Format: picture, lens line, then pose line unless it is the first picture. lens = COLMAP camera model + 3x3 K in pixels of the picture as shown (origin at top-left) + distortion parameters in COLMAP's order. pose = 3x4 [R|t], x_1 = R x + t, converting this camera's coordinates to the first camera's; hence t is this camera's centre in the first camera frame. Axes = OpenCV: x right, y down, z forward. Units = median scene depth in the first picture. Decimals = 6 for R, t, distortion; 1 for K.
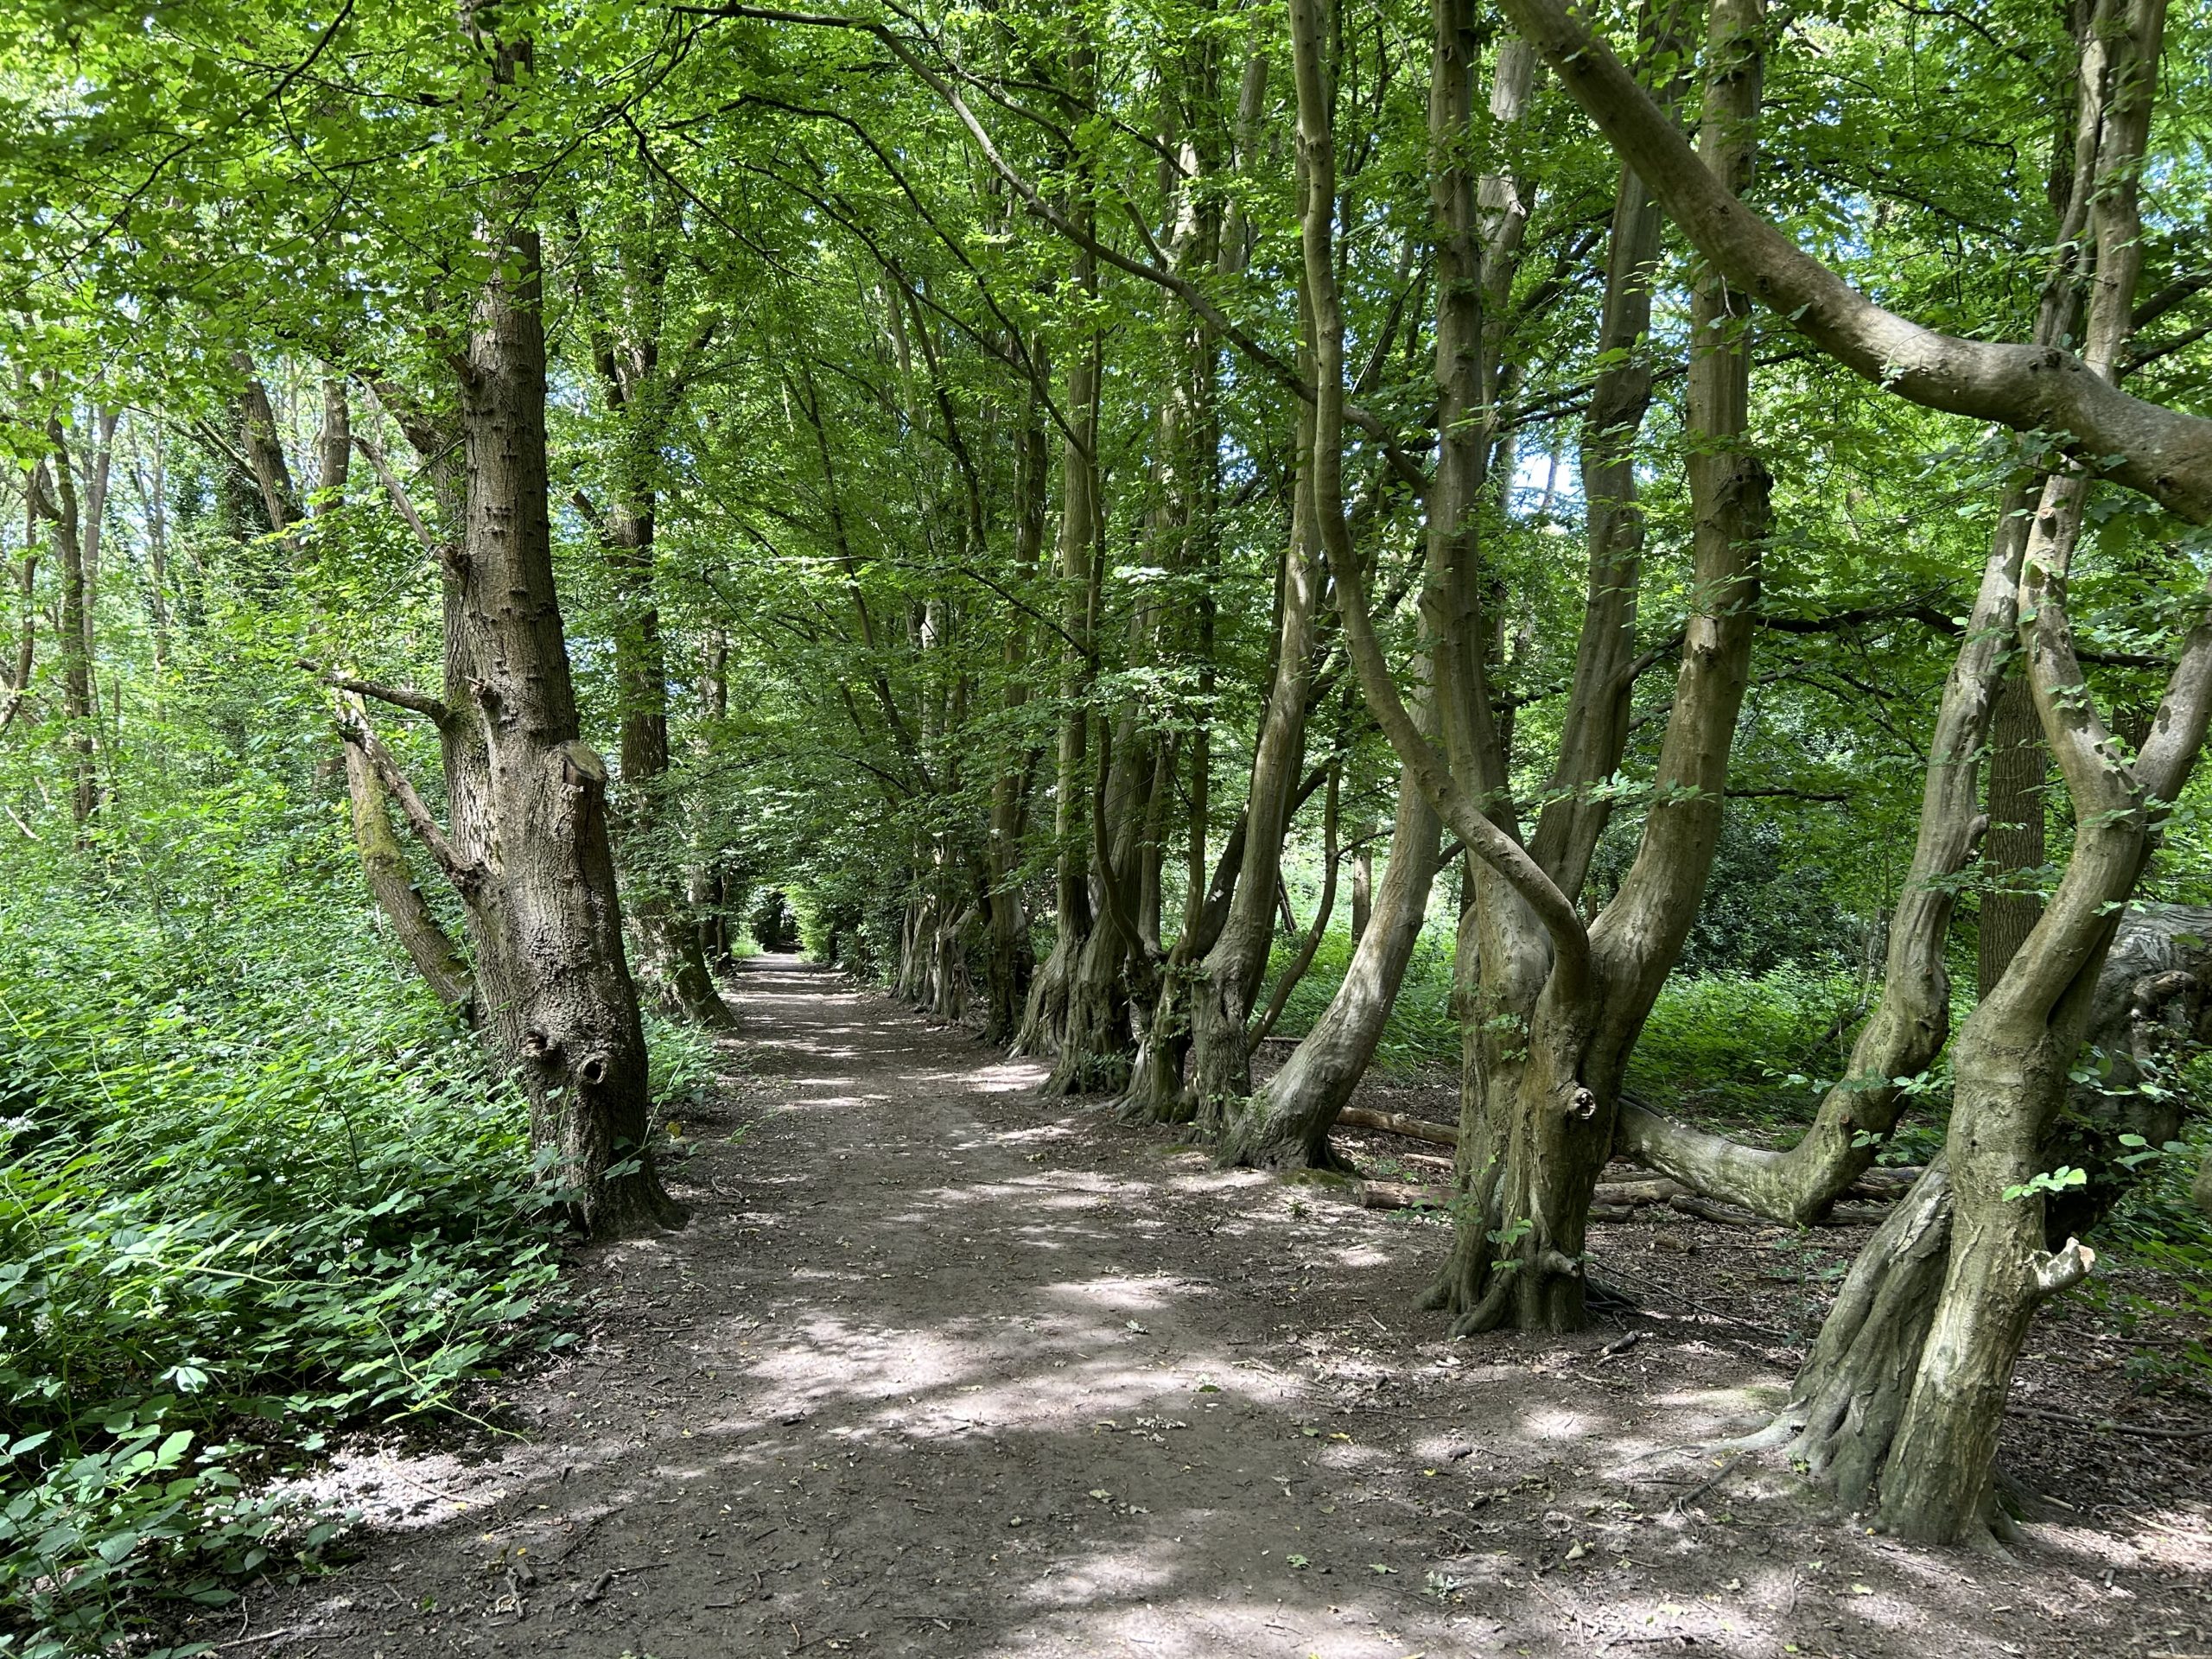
lens RADIAL K [[1632.4, 0, 1107.4], [0, 1632.4, 833.1], [0, 0, 1]] dist [0.003075, -0.000502]
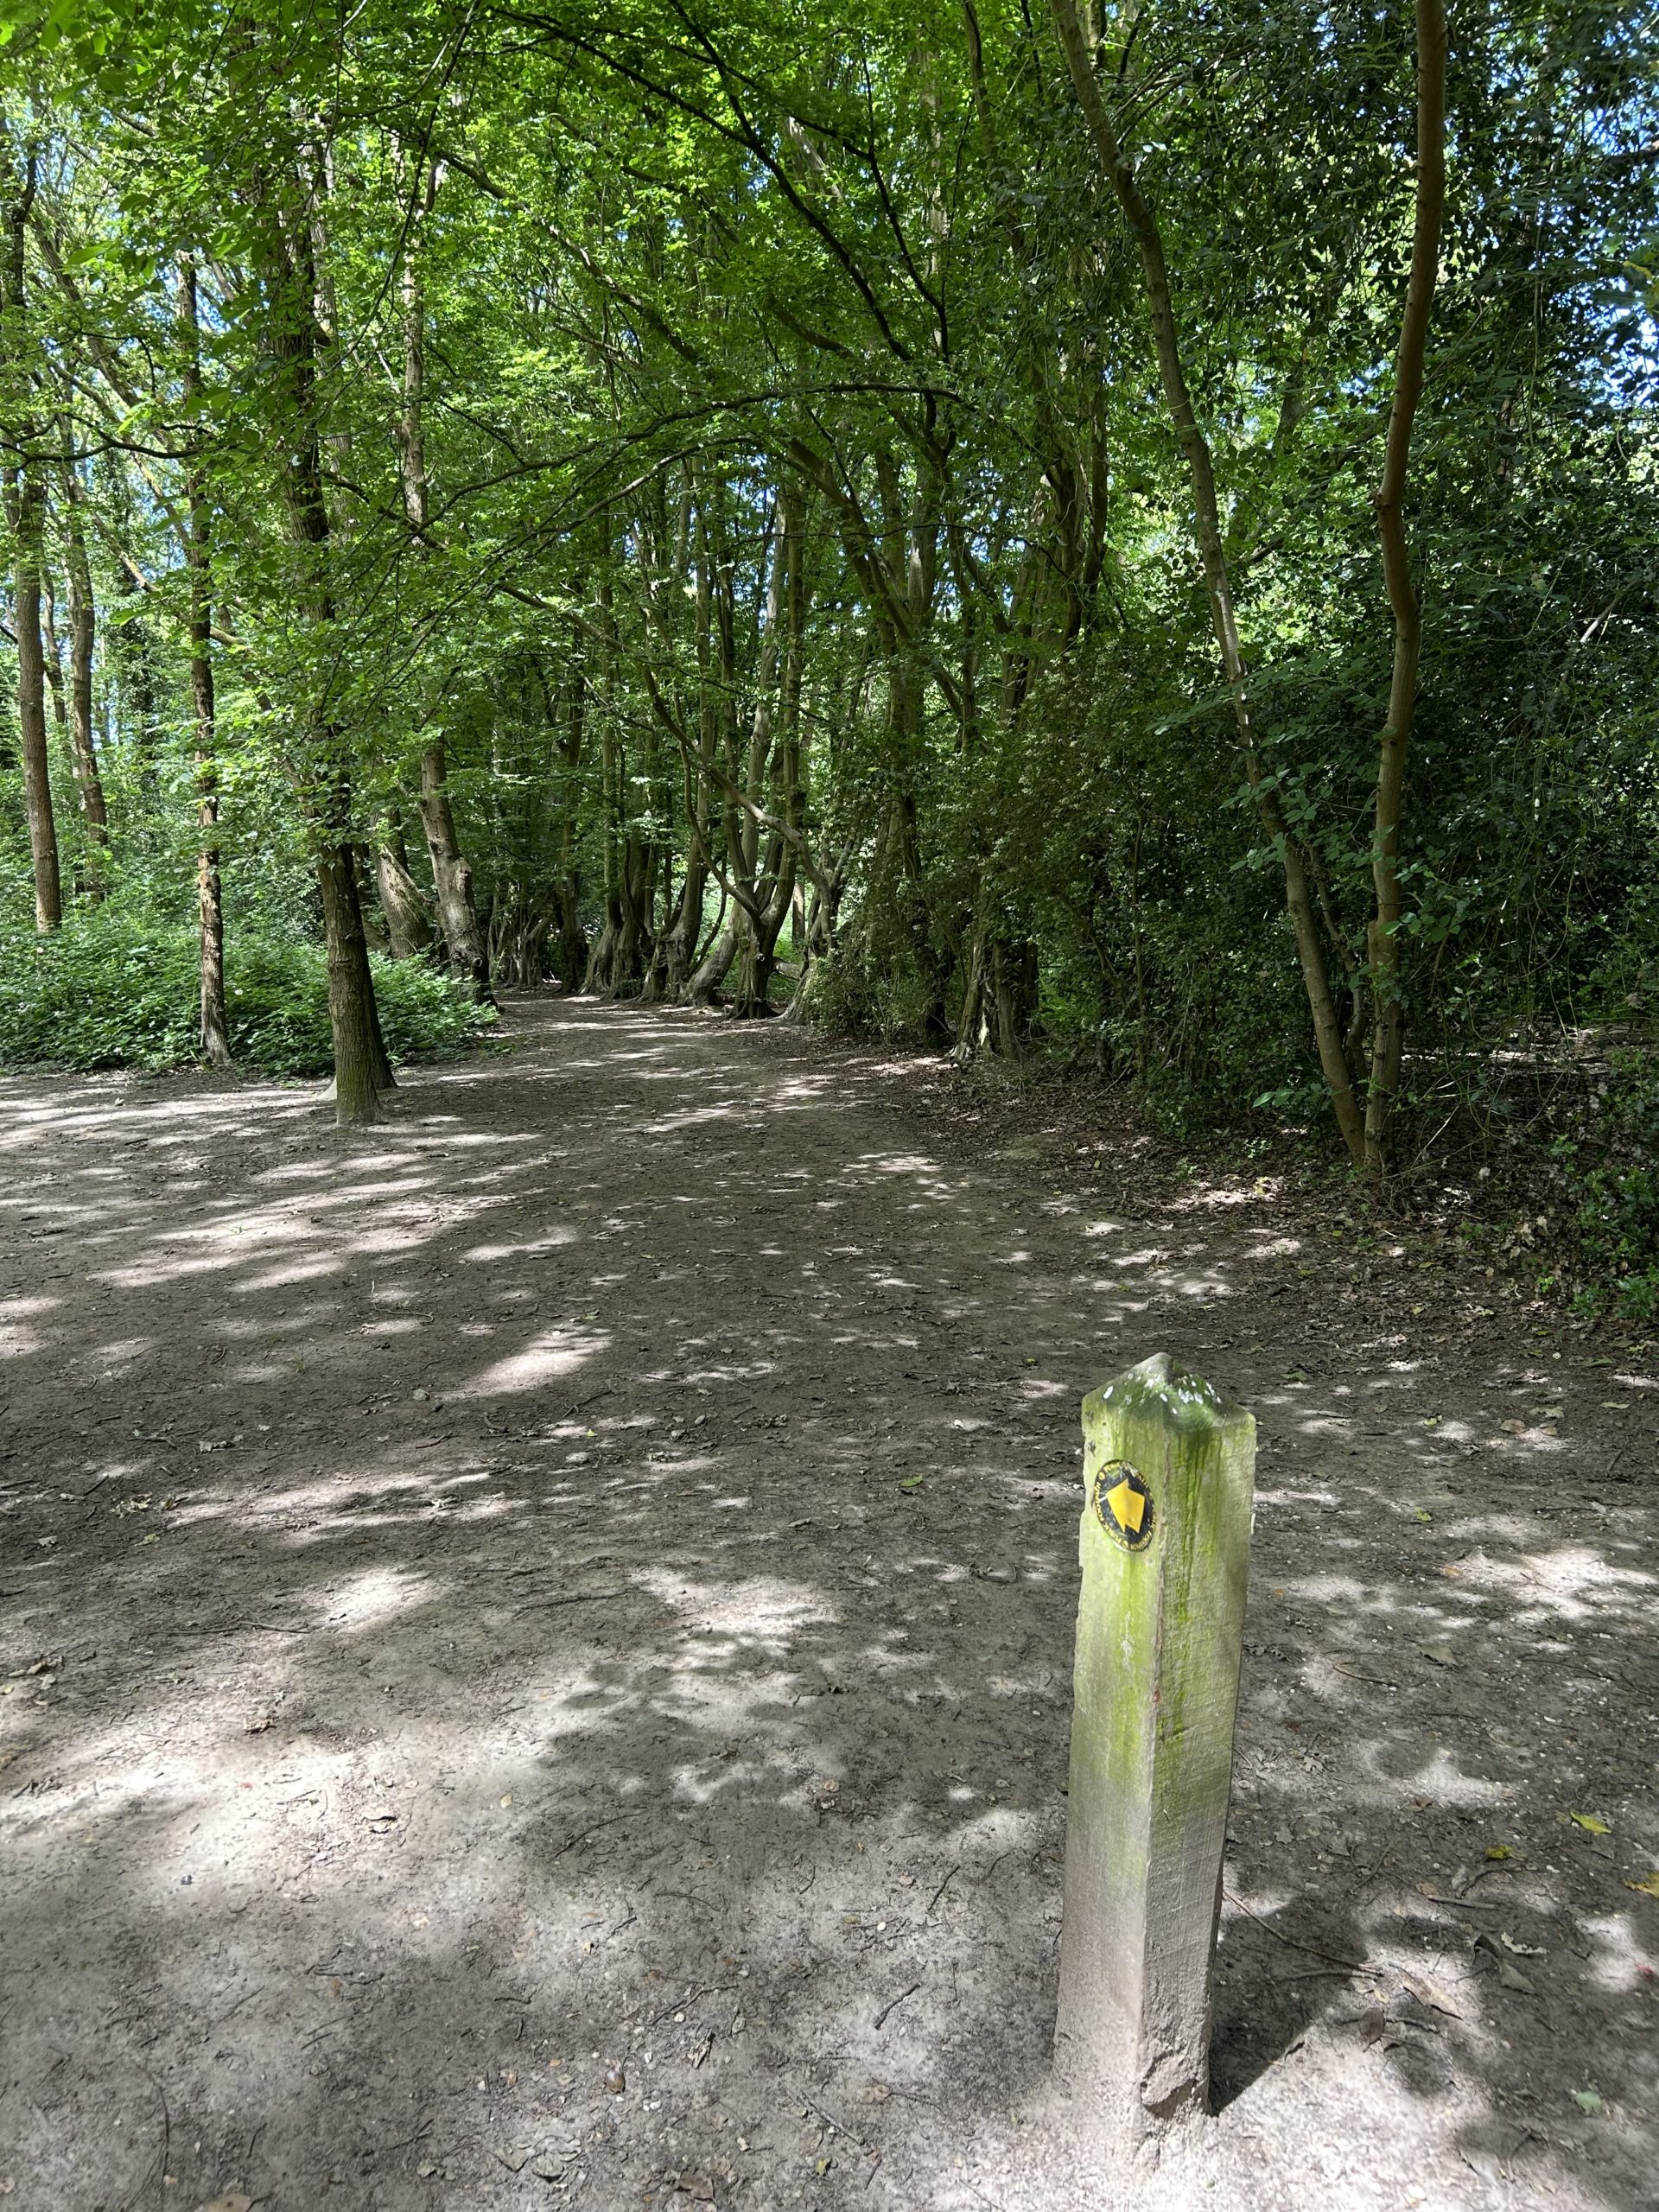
lens RADIAL K [[1632.4, 0, 836.5], [0, 1632.4, 1112.8], [0, 0, 1]] dist [0.003075, -0.000502]
pose [[0.990479, -0.032214, 0.133844, -0.030780], [0.010961, 0.987603, 0.156587, -0.036657], [-0.137229, -0.153629, 0.978553, -1.393800]]
